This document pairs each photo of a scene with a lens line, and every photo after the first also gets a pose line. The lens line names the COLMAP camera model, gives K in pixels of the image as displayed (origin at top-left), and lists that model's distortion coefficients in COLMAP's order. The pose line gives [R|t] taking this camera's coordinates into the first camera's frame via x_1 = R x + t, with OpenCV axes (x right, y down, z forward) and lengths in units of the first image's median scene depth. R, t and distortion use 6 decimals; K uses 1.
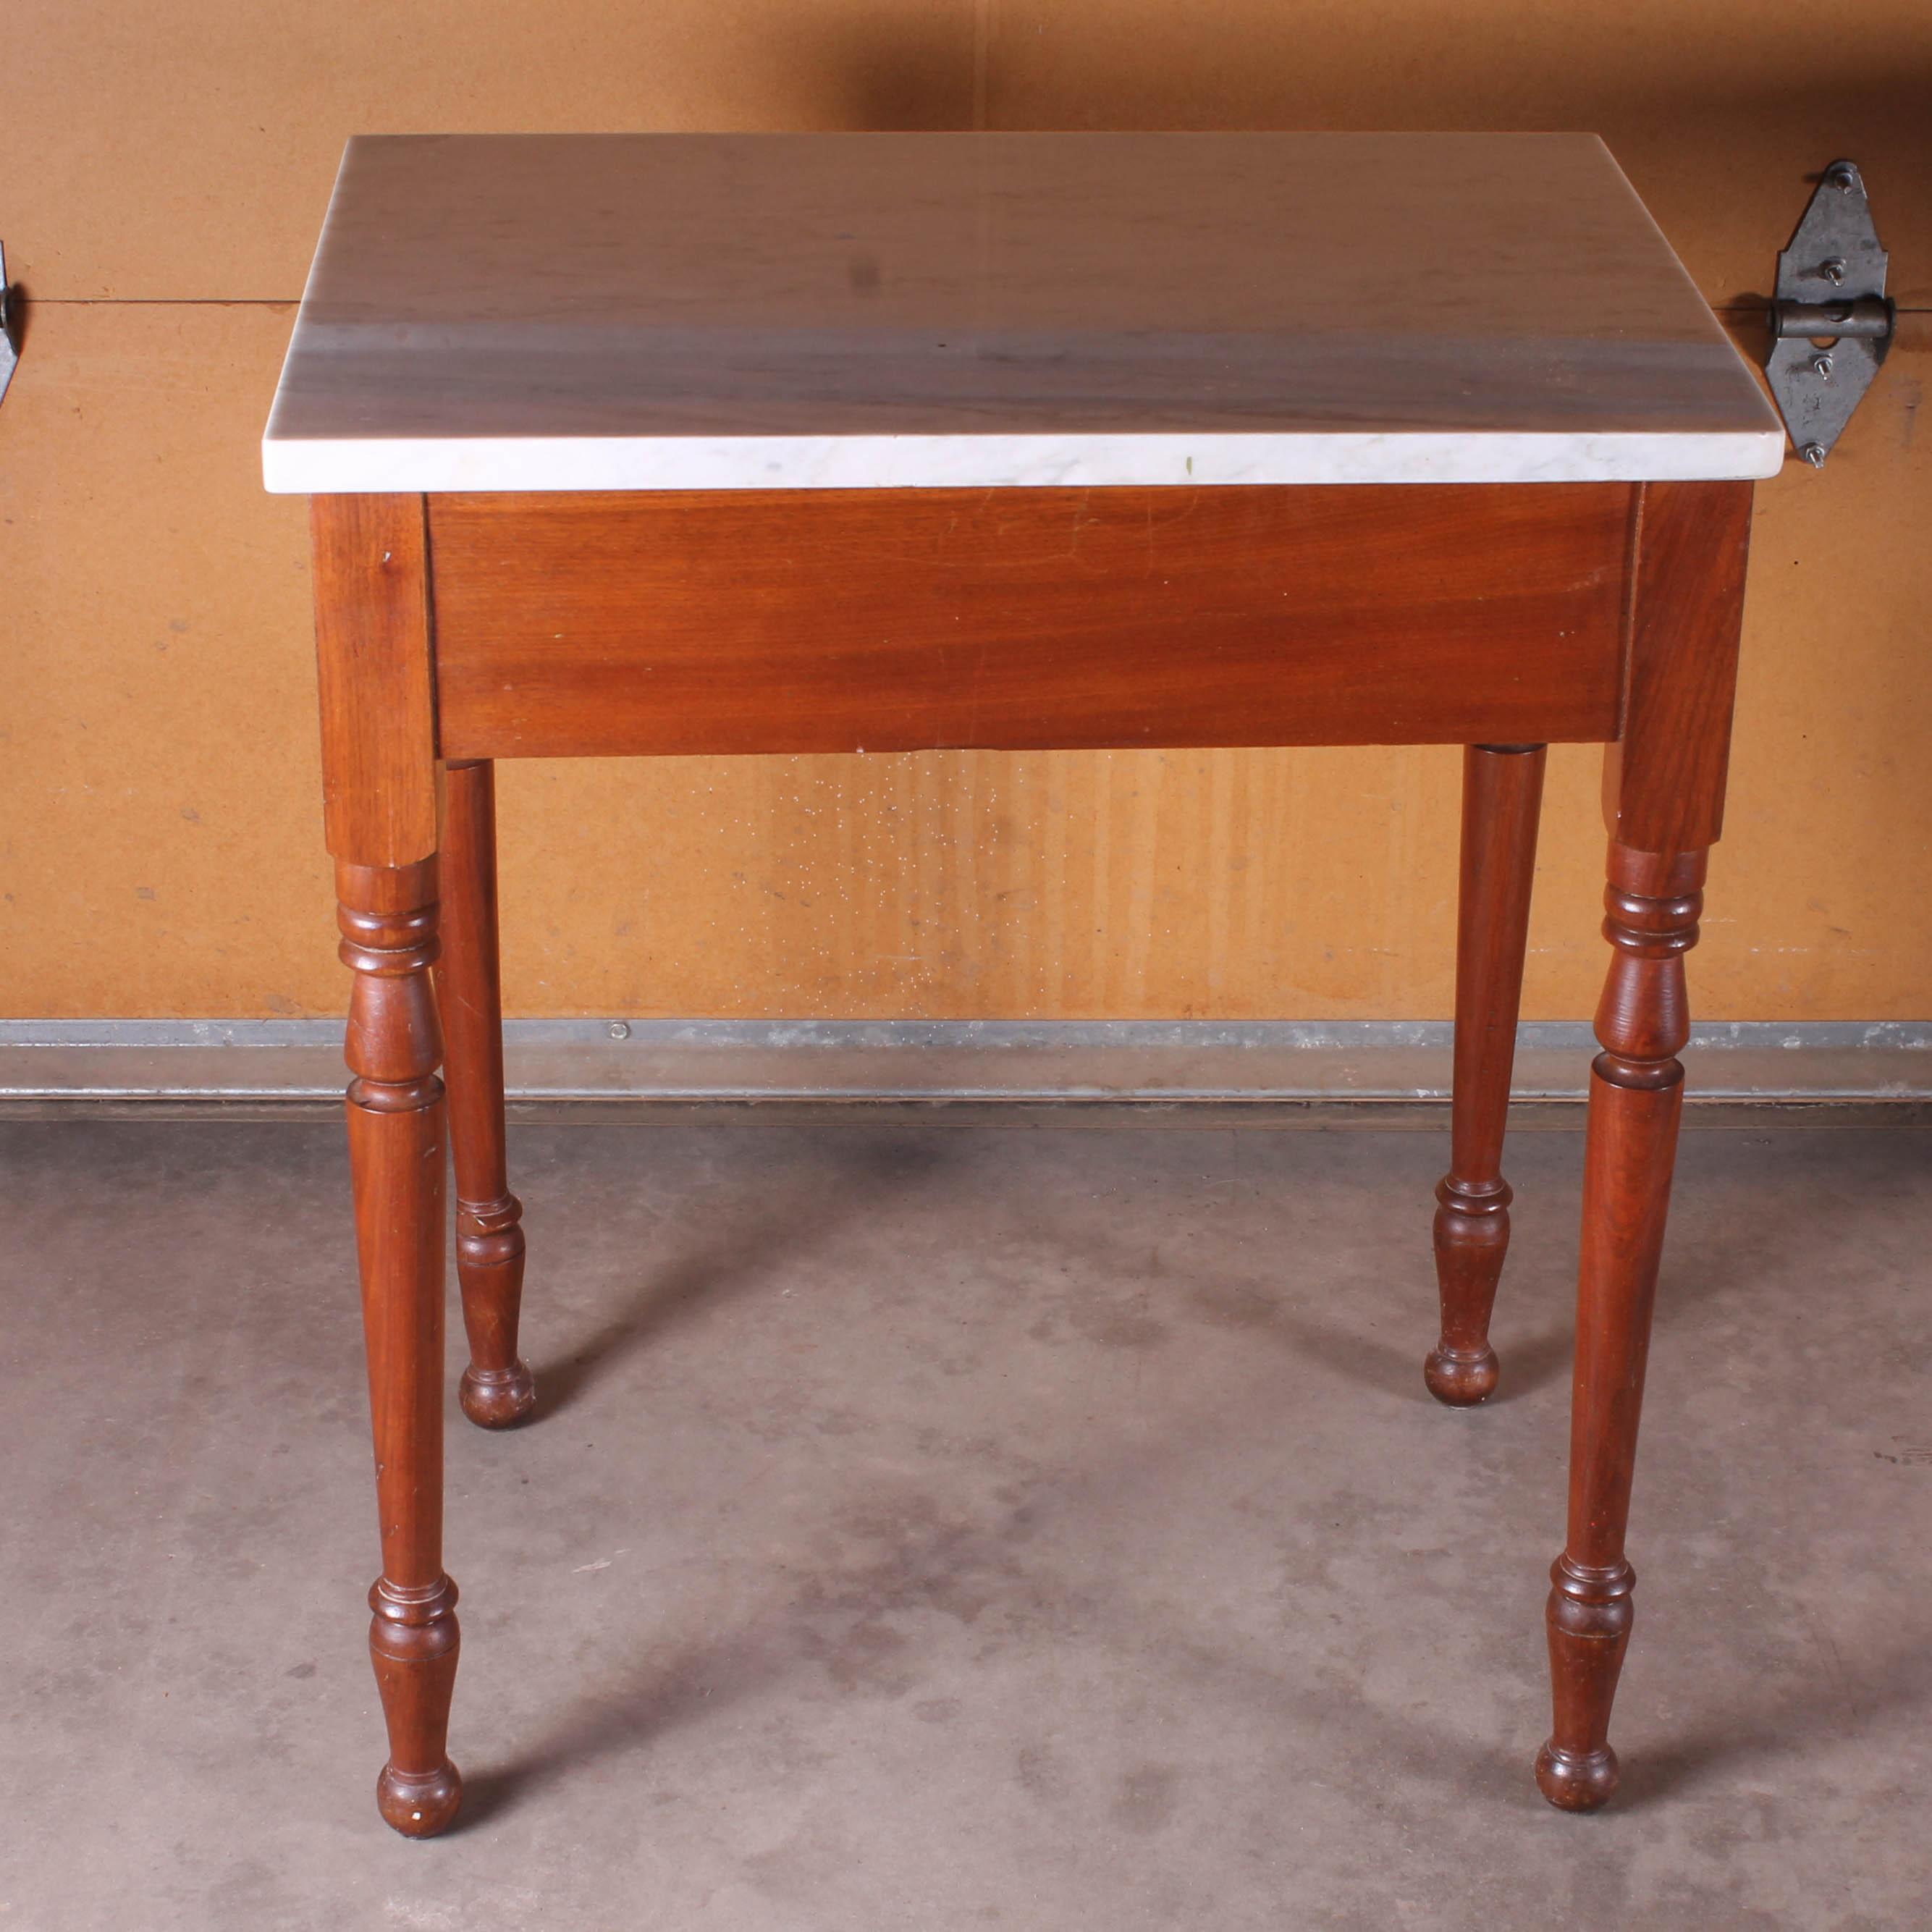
lens RADIAL K [[4500.7, 0, 966.8], [0, 4500.7, 978.3], [0, 0, 1]] dist [-0.049594, 0.000000]
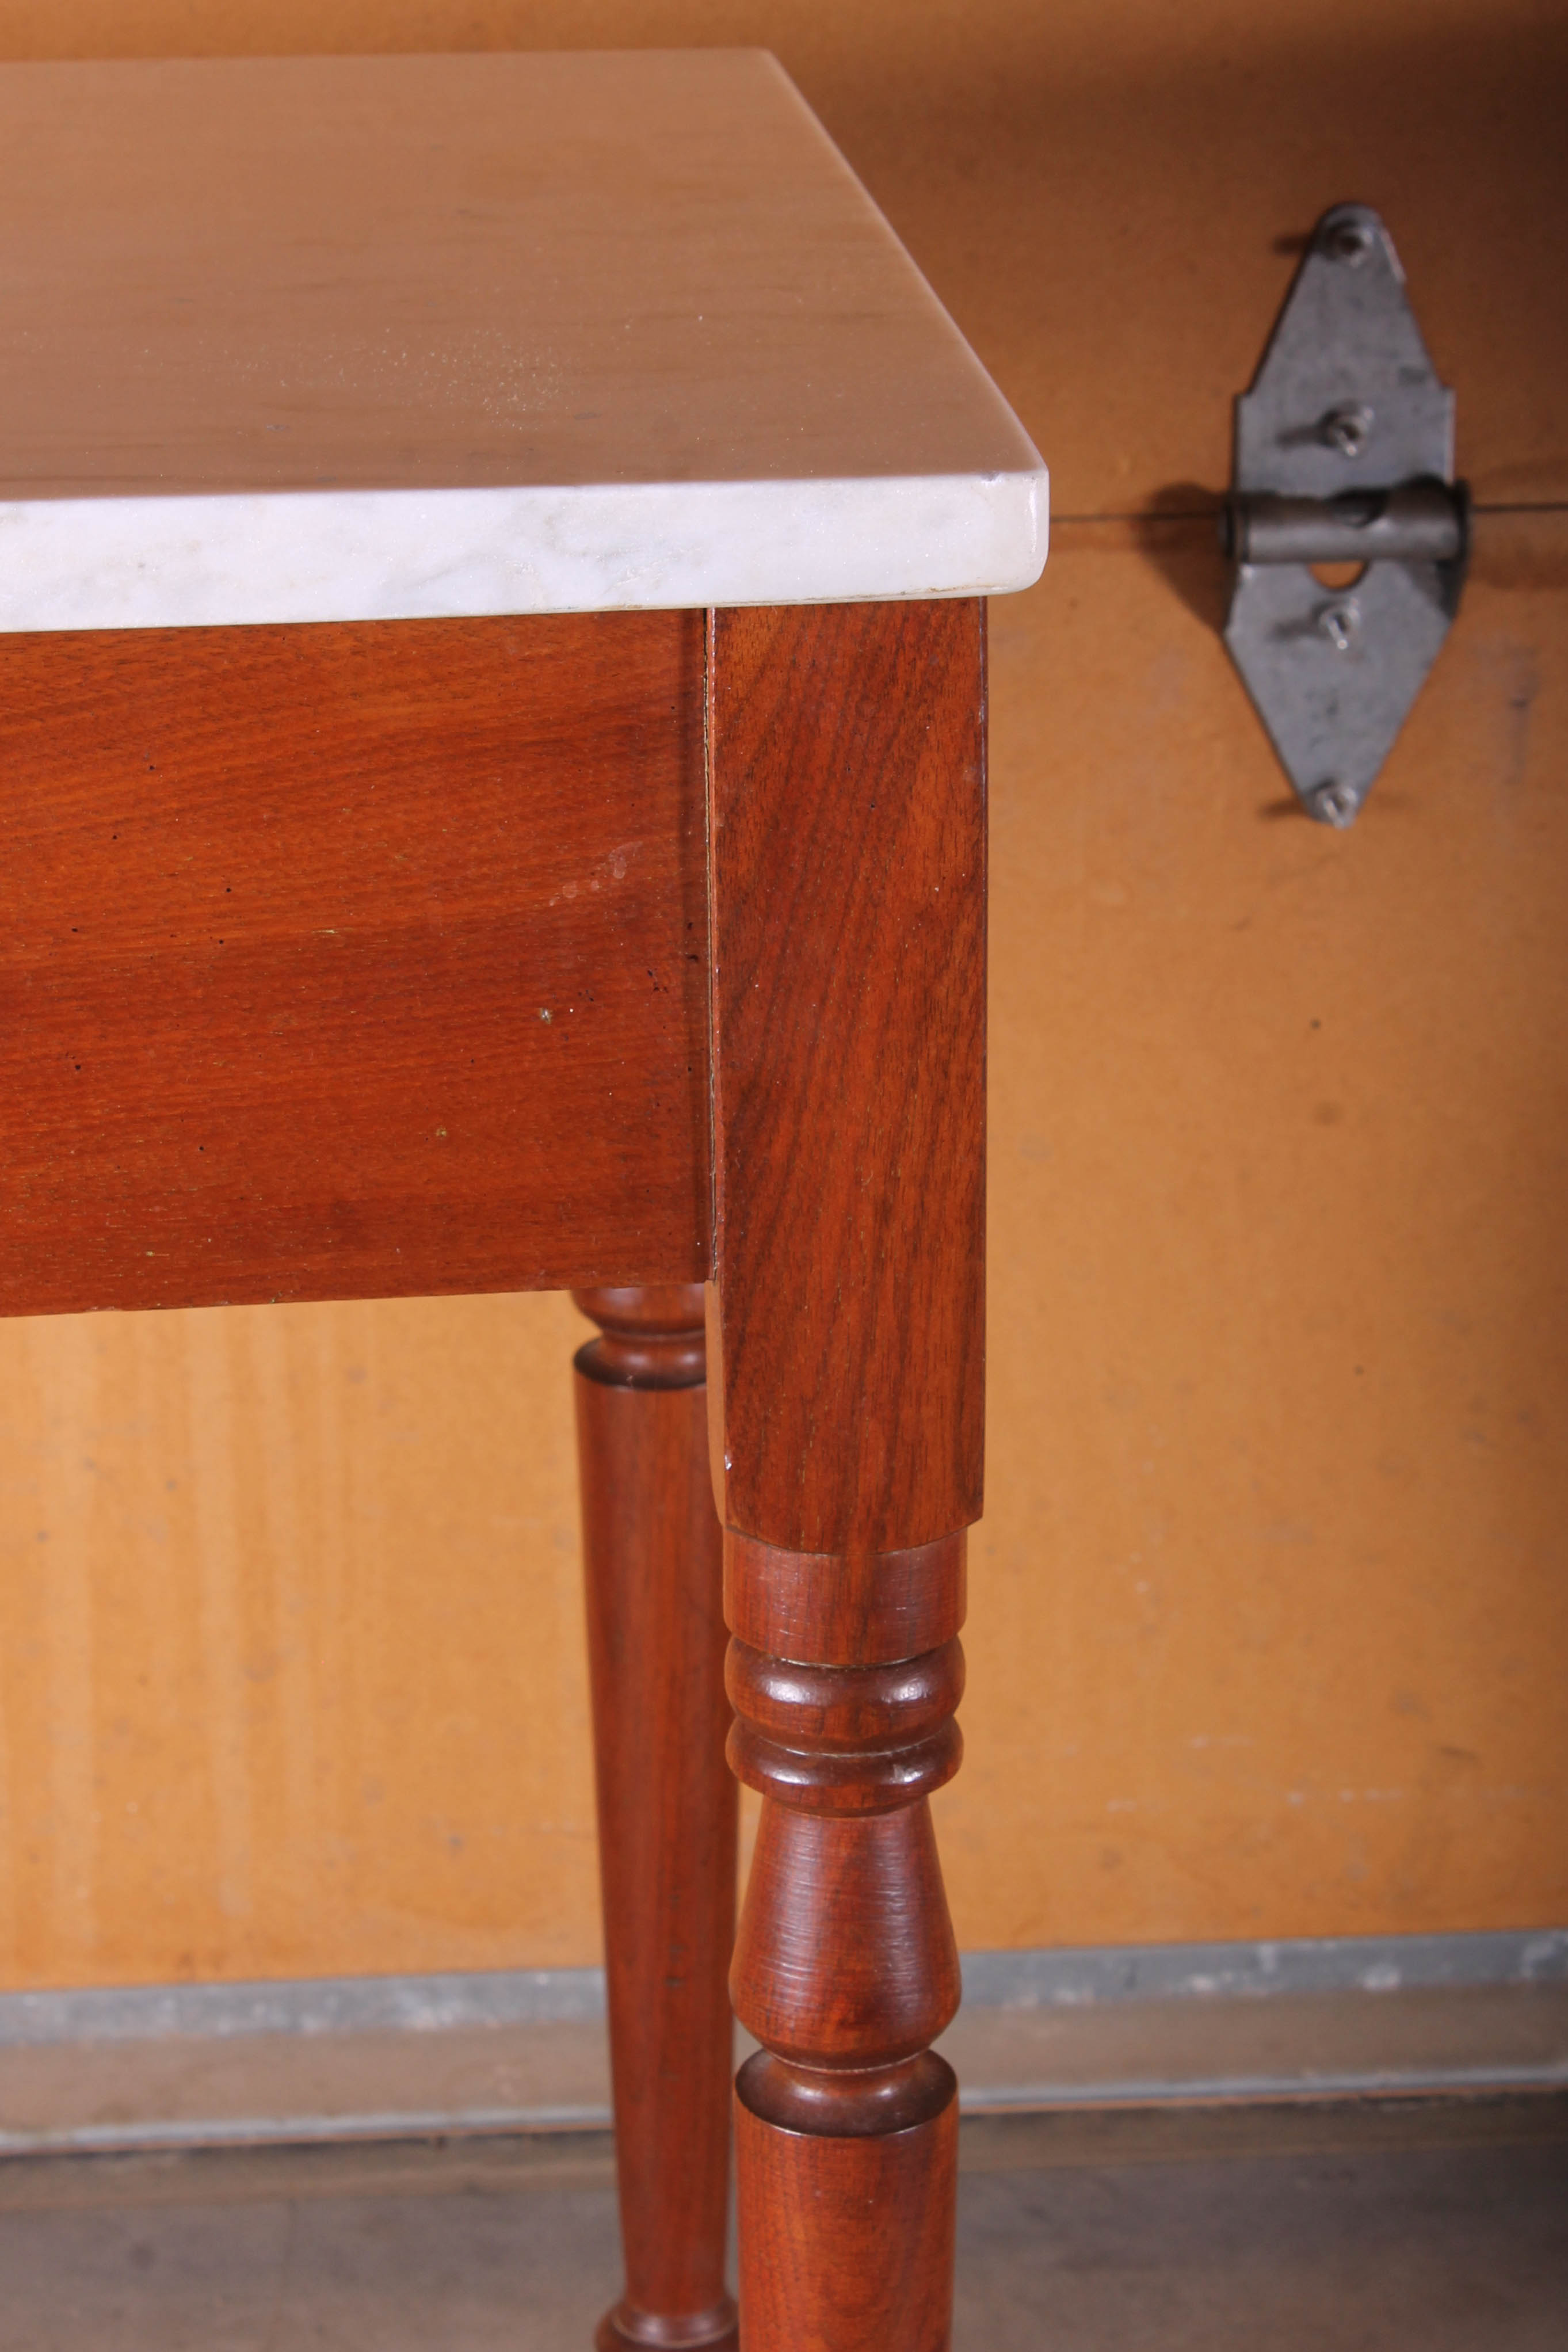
lens RADIAL K [[5785.5, 0, 768.3], [0, 5785.5, 1158.8], [0, 0, 1]] dist [0.083053, 0.000000]
pose [[0.998564, -0.036436, 0.039277, 0.099948], [0.041072, 0.991363, -0.124547, 0.001402], [-0.034400, 0.125981, 0.991436, 0.368245]]
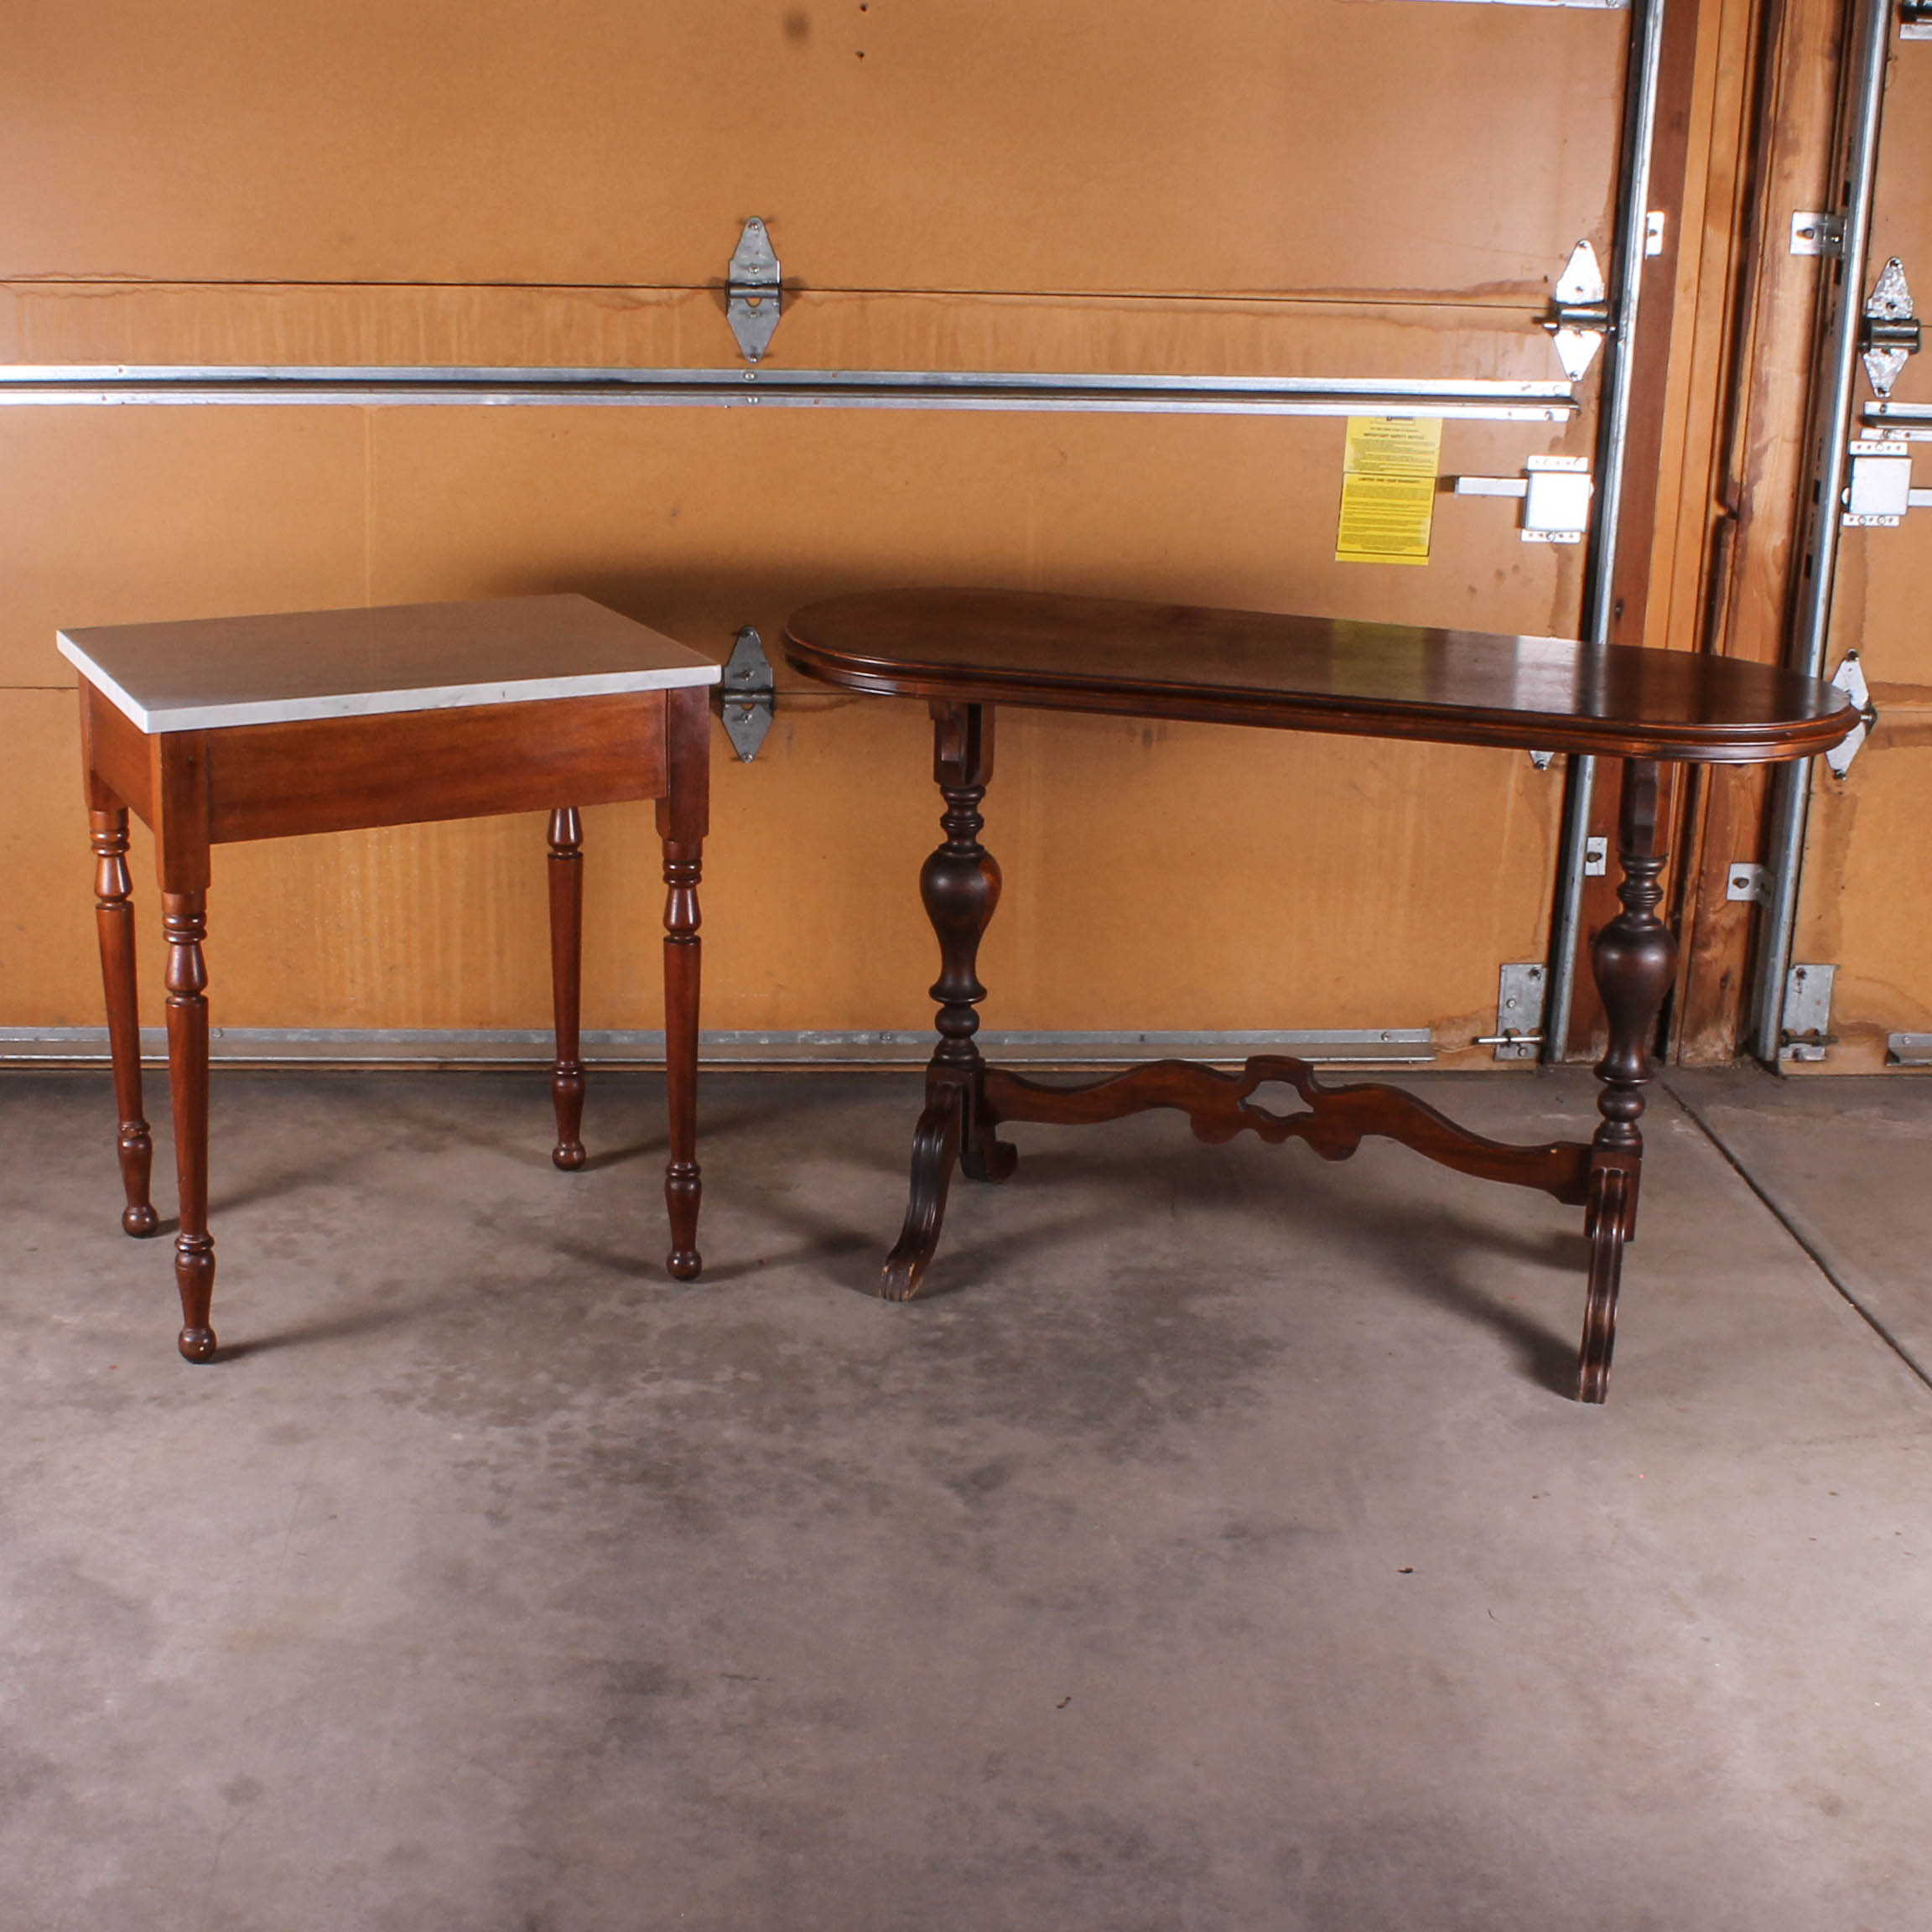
lens RADIAL K [[3208.1, 0, 1021.5], [0, 3208.1, 866.8], [0, 0, 1]] dist [-0.157855, 0.000000]
pose [[0.997478, -0.000581, 0.070969, 0.215590], [0.014273, 0.981180, -0.192568, 0.250840], [-0.069521, 0.193096, 0.978714, -0.574863]]
